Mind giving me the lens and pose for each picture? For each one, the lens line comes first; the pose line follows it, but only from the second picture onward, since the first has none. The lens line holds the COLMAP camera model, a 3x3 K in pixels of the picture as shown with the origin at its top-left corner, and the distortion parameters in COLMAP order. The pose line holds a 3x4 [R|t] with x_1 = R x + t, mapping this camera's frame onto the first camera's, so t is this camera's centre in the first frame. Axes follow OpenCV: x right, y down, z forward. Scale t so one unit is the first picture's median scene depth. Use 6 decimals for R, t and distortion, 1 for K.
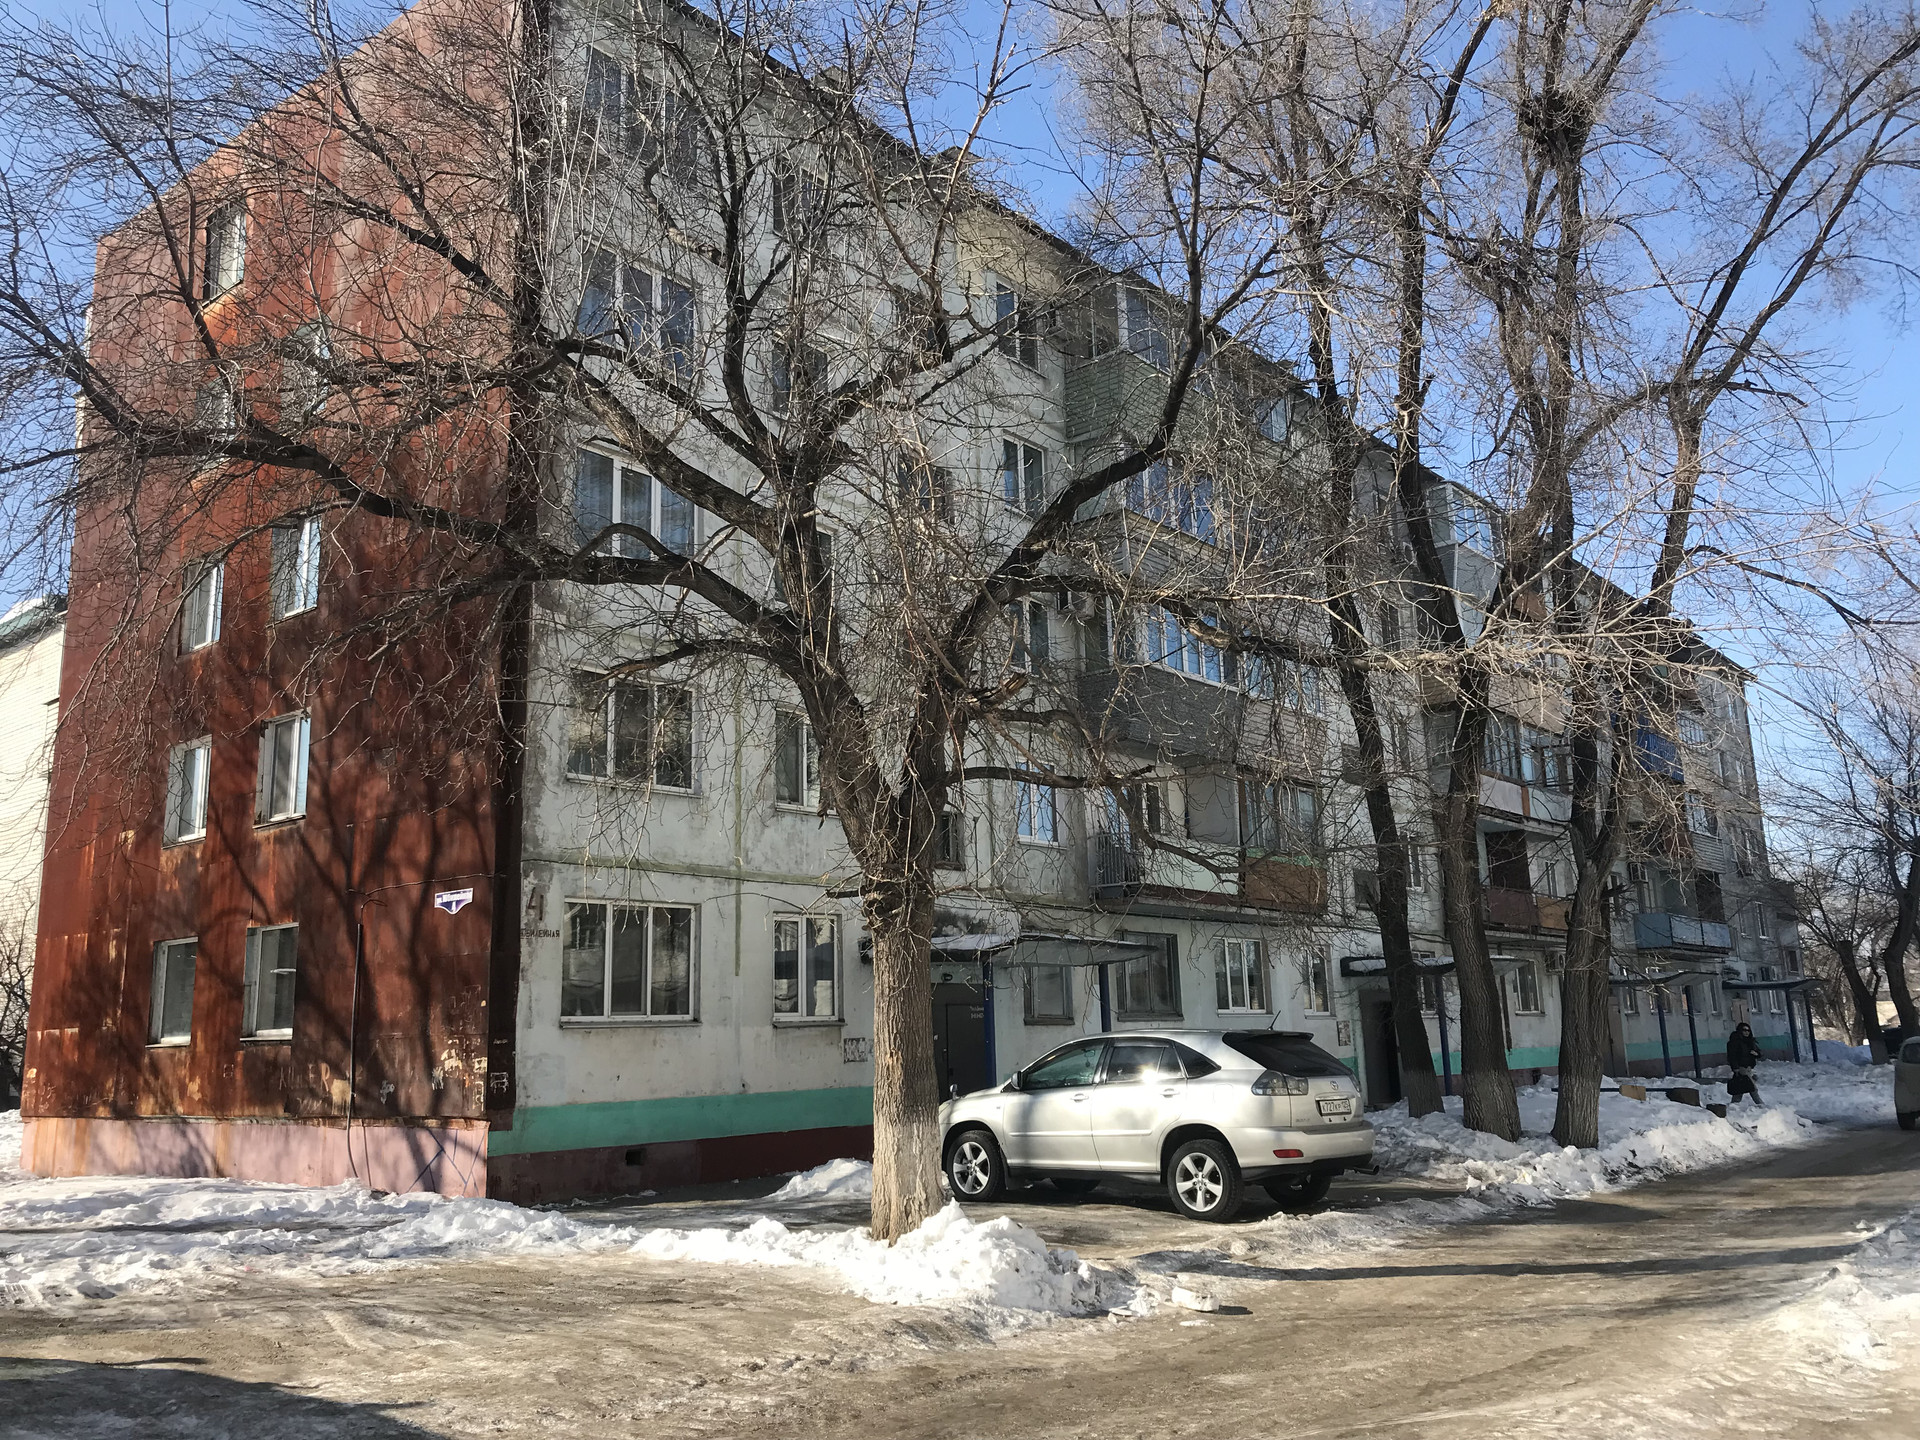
lens RADIAL K [[1581.1, 0, 959.5], [0, 1581.1, 686.6], [0, 0, 1]] dist [0.017204, 0.011534]
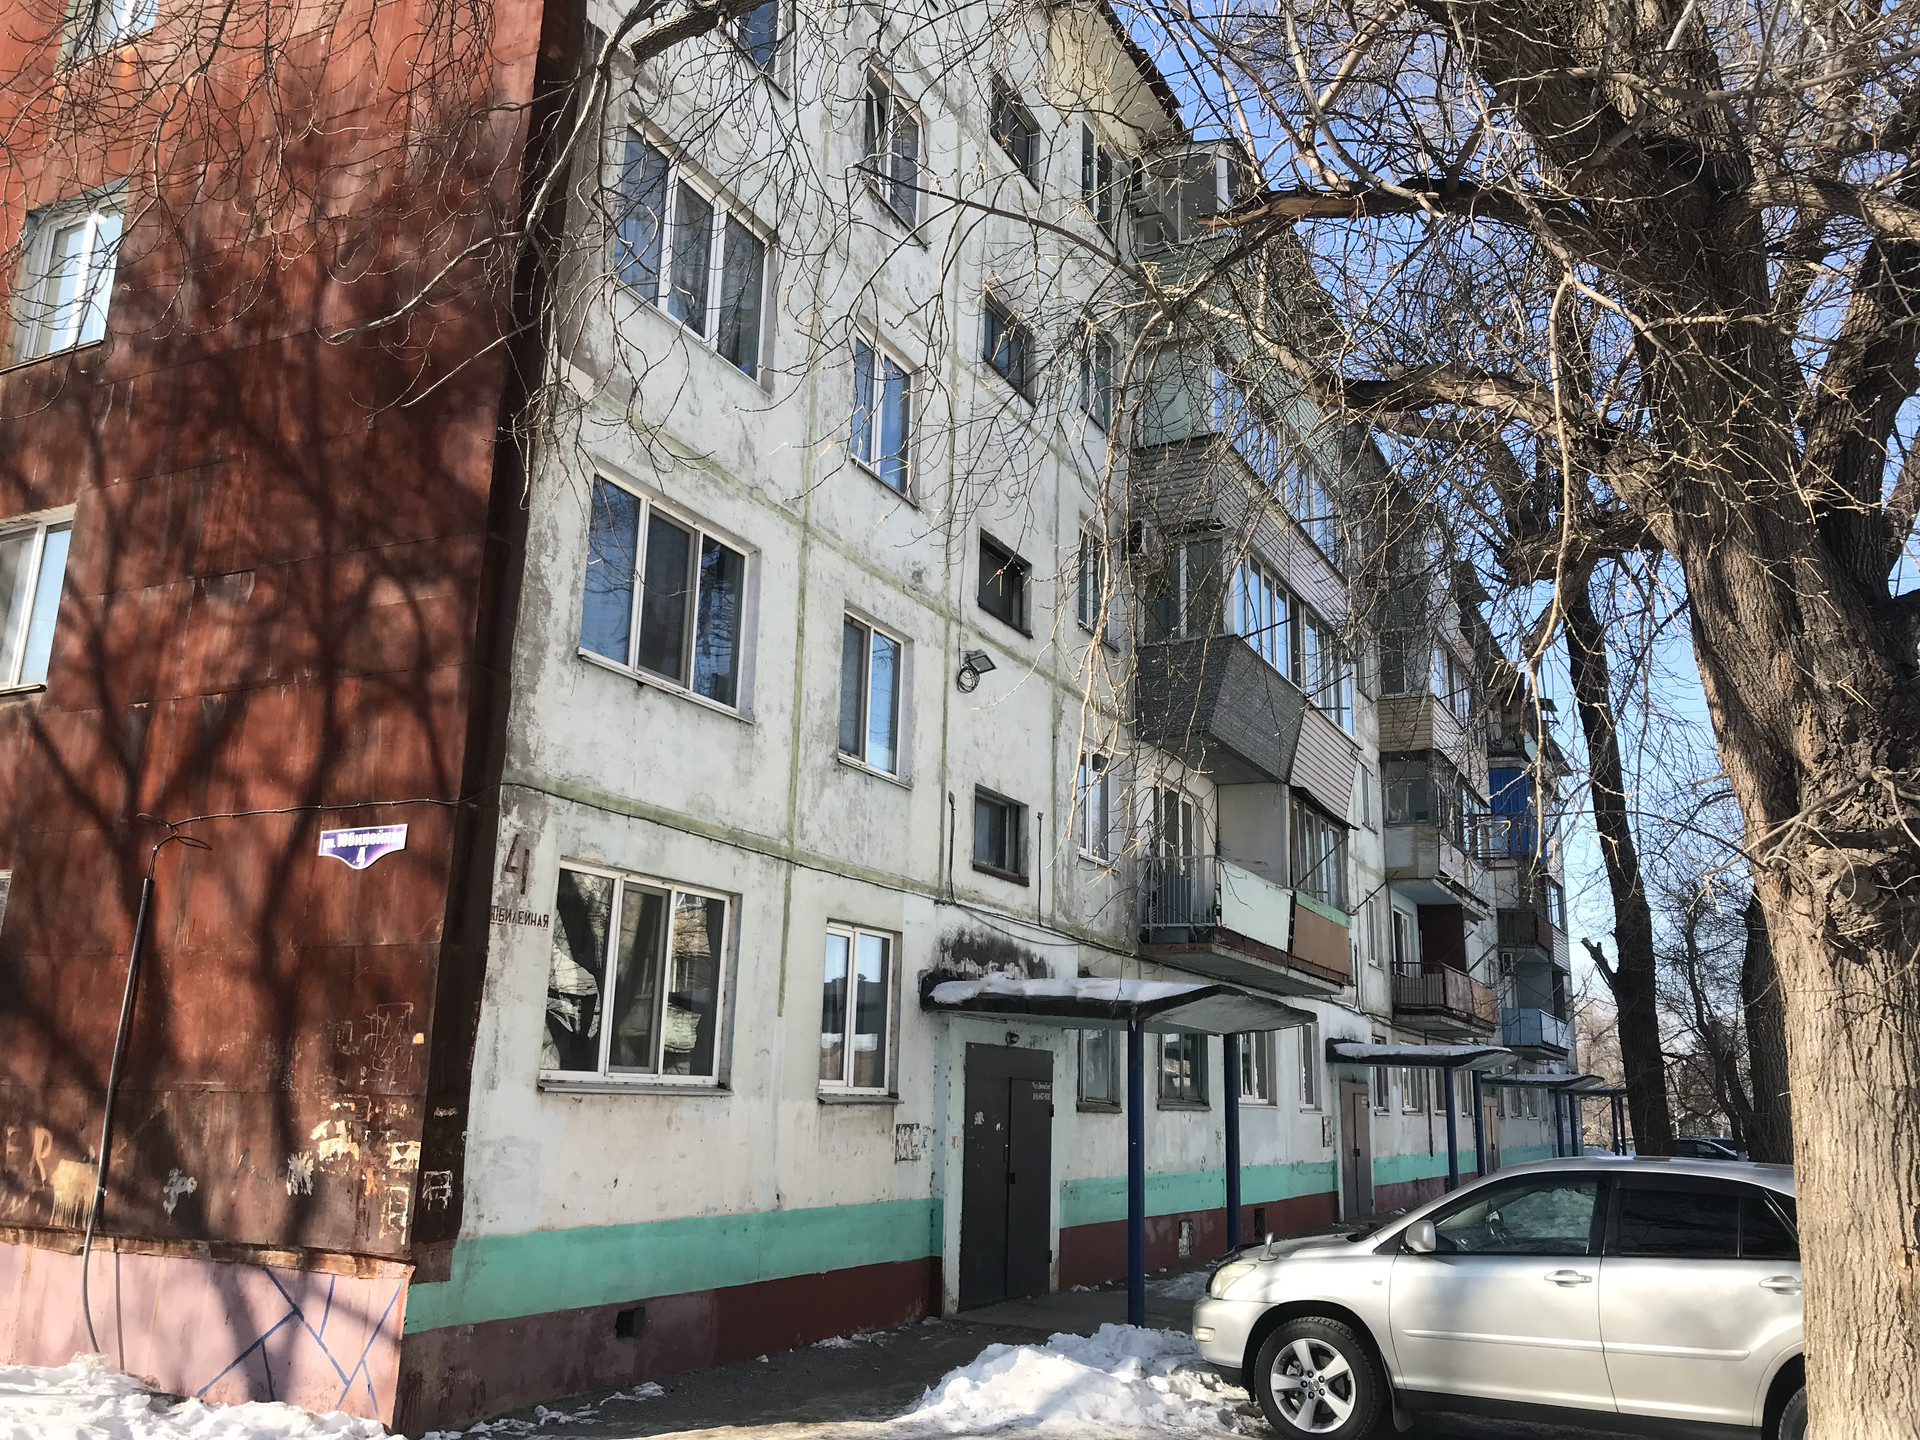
lens RADIAL K [[1581.1, 0, 959.5], [0, 1581.1, 686.6], [0, 0, 1]] dist [0.017204, 0.011534]
pose [[0.975049, 0.105161, 0.195503, -0.226148], [-0.097474, 0.994053, -0.048560, 0.085169], [-0.199447, 0.028292, 0.979500, 0.412005]]
